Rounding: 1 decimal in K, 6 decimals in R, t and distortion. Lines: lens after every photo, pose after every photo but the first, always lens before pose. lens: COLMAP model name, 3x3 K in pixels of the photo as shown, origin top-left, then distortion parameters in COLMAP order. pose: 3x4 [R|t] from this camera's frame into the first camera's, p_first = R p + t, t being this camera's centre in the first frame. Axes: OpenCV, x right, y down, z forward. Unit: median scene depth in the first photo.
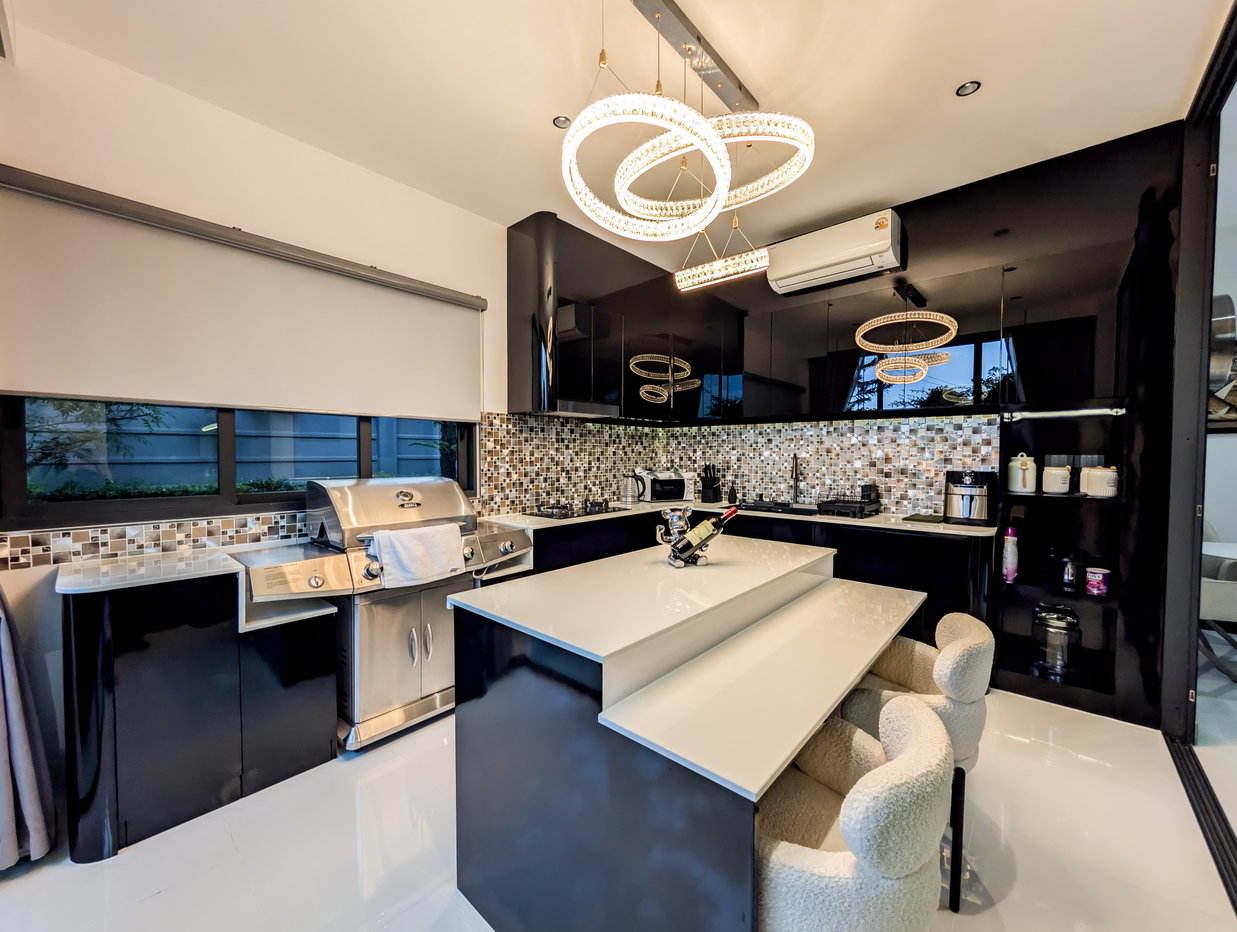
lens RADIAL K [[470.9, 0, 617.1], [0, 470.9, 468.9], [0, 0, 1]] dist [0.000104, 0.000204]
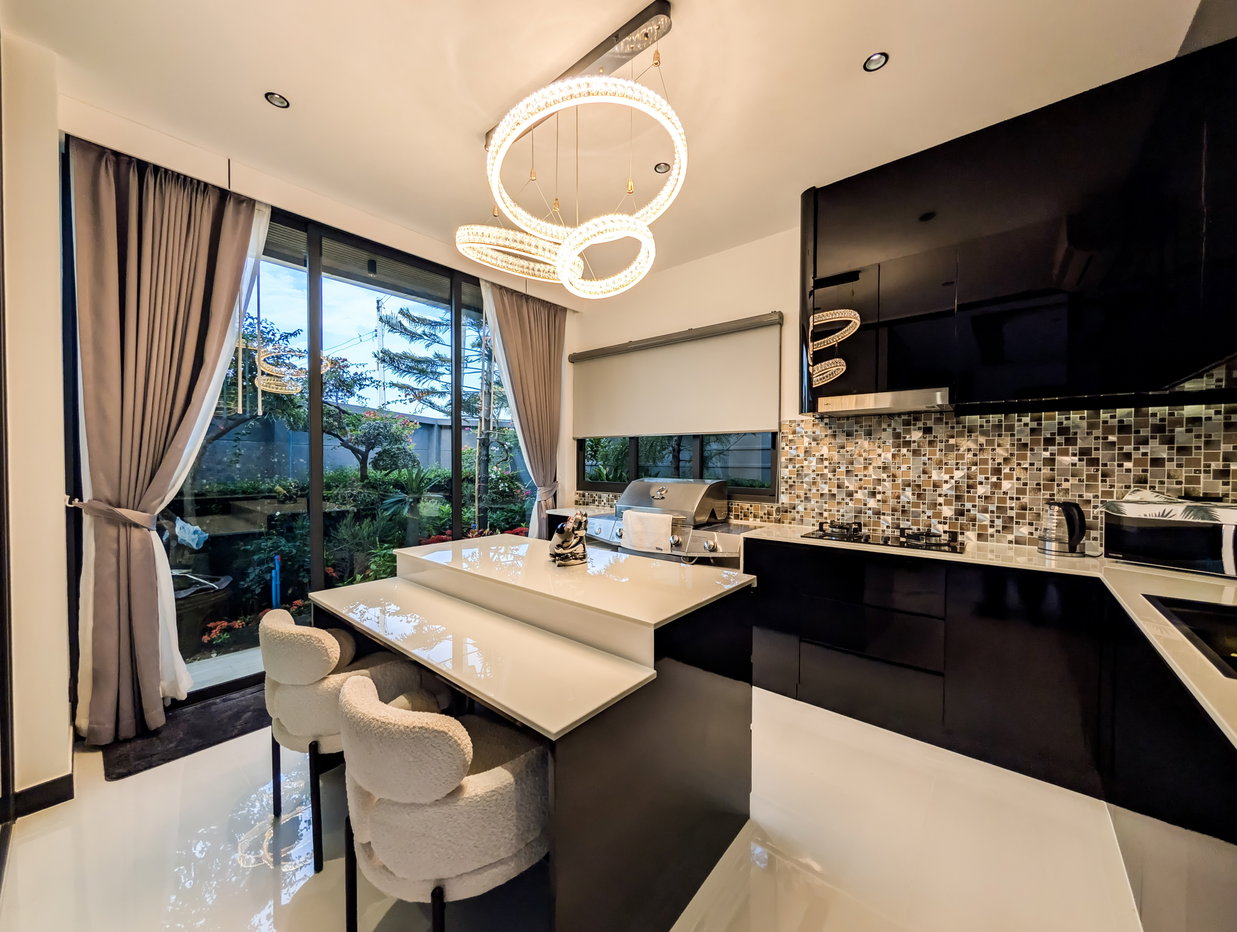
lens RADIAL K [[470.9, 0, 617.1], [0, 470.9, 468.9], [0, 0, 1]] dist [0.000104, 0.000204]
pose [[0.030367, 0.024187, -0.999246, 0.609495], [-0.028666, 0.999317, 0.023318, -0.025349], [0.999128, 0.027936, 0.031040, 0.515394]]
